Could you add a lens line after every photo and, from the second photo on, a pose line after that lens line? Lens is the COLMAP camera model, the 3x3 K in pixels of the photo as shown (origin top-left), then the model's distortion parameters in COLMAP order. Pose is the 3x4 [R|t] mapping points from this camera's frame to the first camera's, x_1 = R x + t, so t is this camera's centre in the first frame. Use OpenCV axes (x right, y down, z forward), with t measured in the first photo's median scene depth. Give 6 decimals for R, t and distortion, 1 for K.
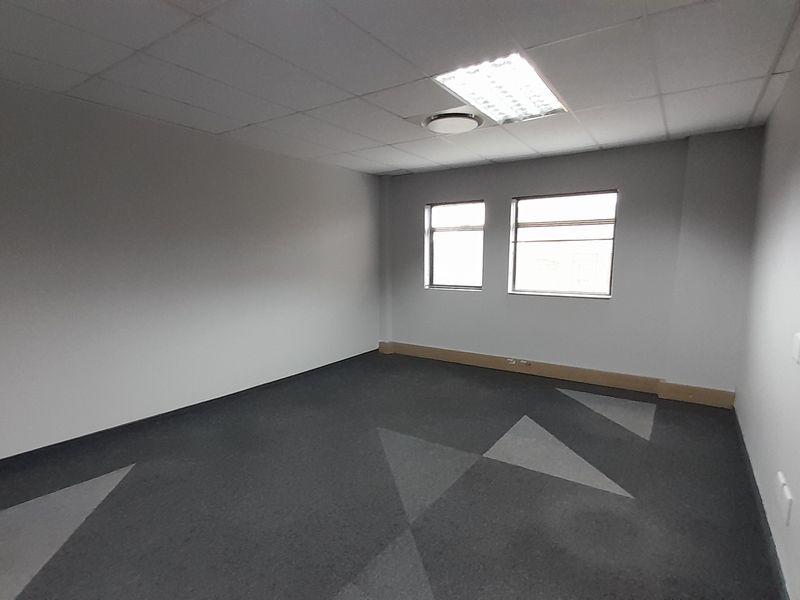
lens RADIAL K [[422.6, 0, 403.6], [0, 422.6, 315.7], [0, 0, 1]] dist [0.022115, -0.018883]
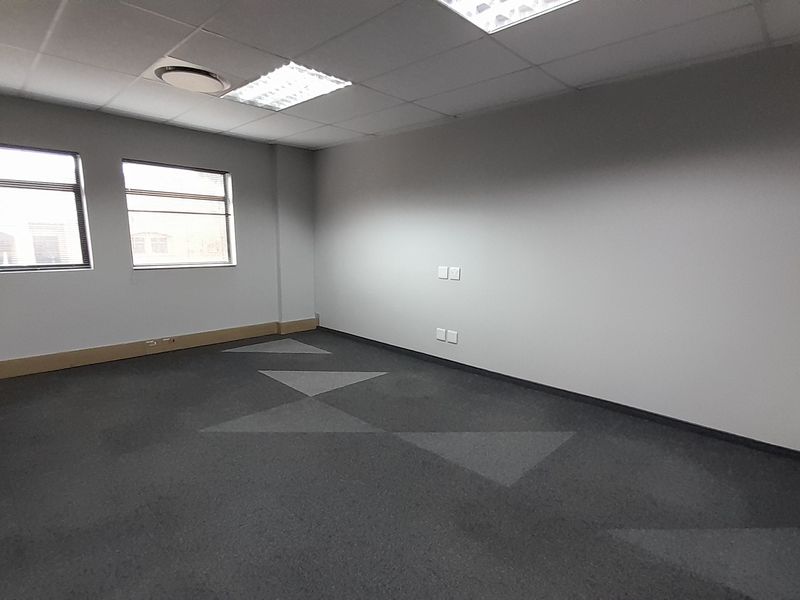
lens RADIAL K [[422.6, 0, 402.0], [0, 422.6, 312.9], [0, 0, 1]] dist [0.022115, -0.018883]
pose [[0.164222, -0.173199, 0.971099, -0.805171], [0.116159, 0.981011, 0.155324, -0.053448], [-0.979560, 0.087294, 0.181222, 0.450497]]
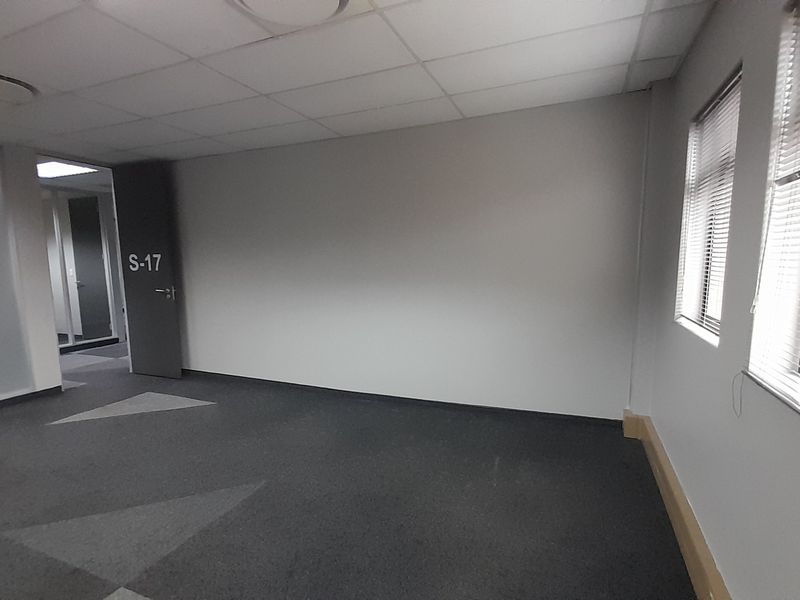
lens RADIAL K [[422.6, 0, 405.6], [0, 422.6, 319.5], [0, 0, 1]] dist [0.022115, -0.018883]
pose [[0.184743, 0.133851, -0.973629, 0.708646], [-0.116741, 0.986657, 0.113491, -0.139596], [0.975829, 0.092695, 0.197904, 1.104425]]
